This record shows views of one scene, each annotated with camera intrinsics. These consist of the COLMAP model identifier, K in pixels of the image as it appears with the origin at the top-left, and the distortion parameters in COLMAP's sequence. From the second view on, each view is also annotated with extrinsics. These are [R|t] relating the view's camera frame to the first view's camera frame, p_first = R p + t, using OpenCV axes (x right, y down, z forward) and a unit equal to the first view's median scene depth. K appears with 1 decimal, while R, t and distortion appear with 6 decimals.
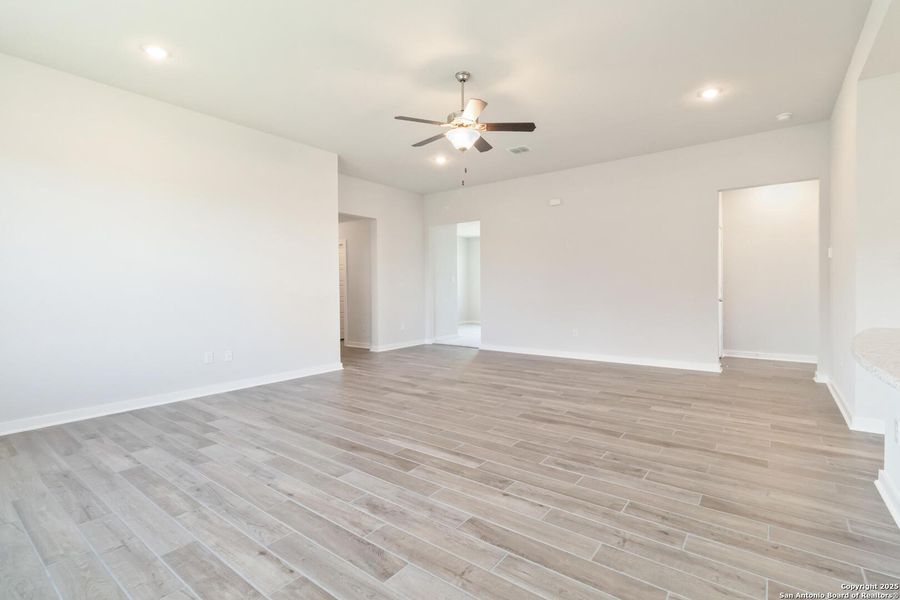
lens RADIAL K [[428.0, 0, 449.6], [0, 428.0, 289.5], [0, 0, 1]] dist [0.003066, 0.000077]
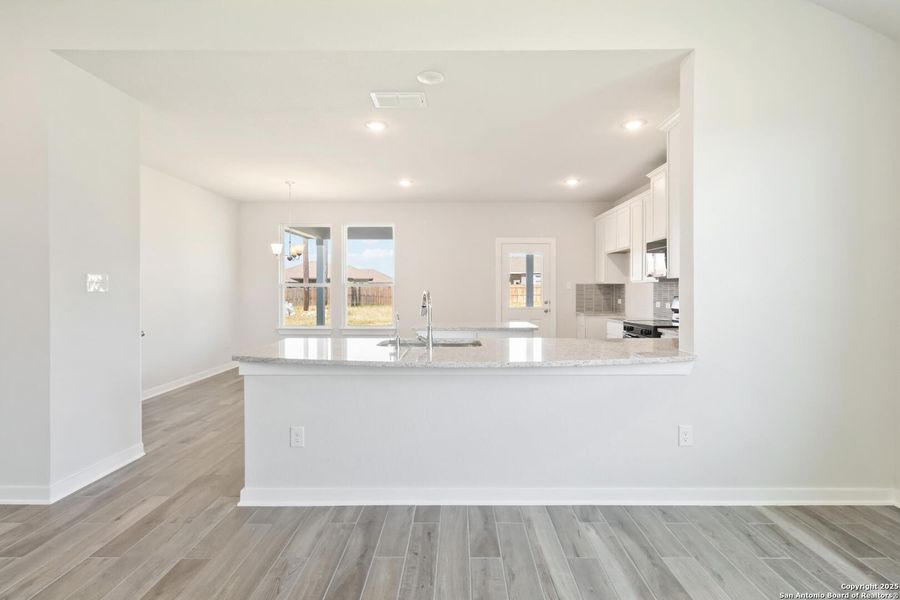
lens RADIAL K [[428.0, 0, 449.6], [0, 428.0, 289.5], [0, 0, 1]] dist [0.003066, 0.000077]
pose [[-0.605939, 0.006171, 0.795487, -0.118730], [0.008200, 0.999965, -0.001511, -0.054476], [-0.795469, 0.005608, -0.605969, 1.008823]]
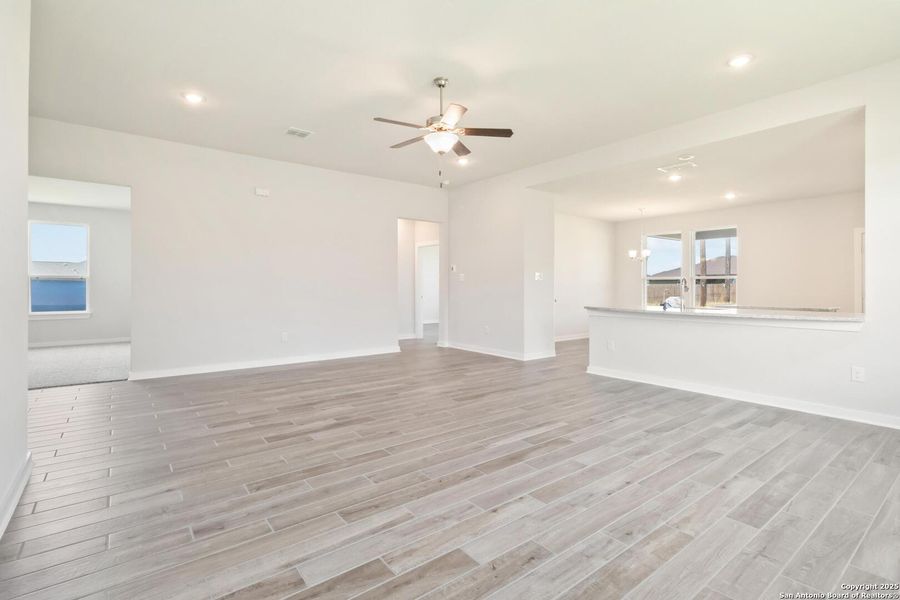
lens RADIAL K [[428.0, 0, 449.6], [0, 428.0, 289.5], [0, 0, 1]] dist [0.003066, 0.000077]
pose [[0.251840, 0.001533, 0.967768, -1.227982], [0.003363, 0.999991, -0.002459, -0.002436], [-0.967763, 0.003873, 0.251833, 0.937165]]
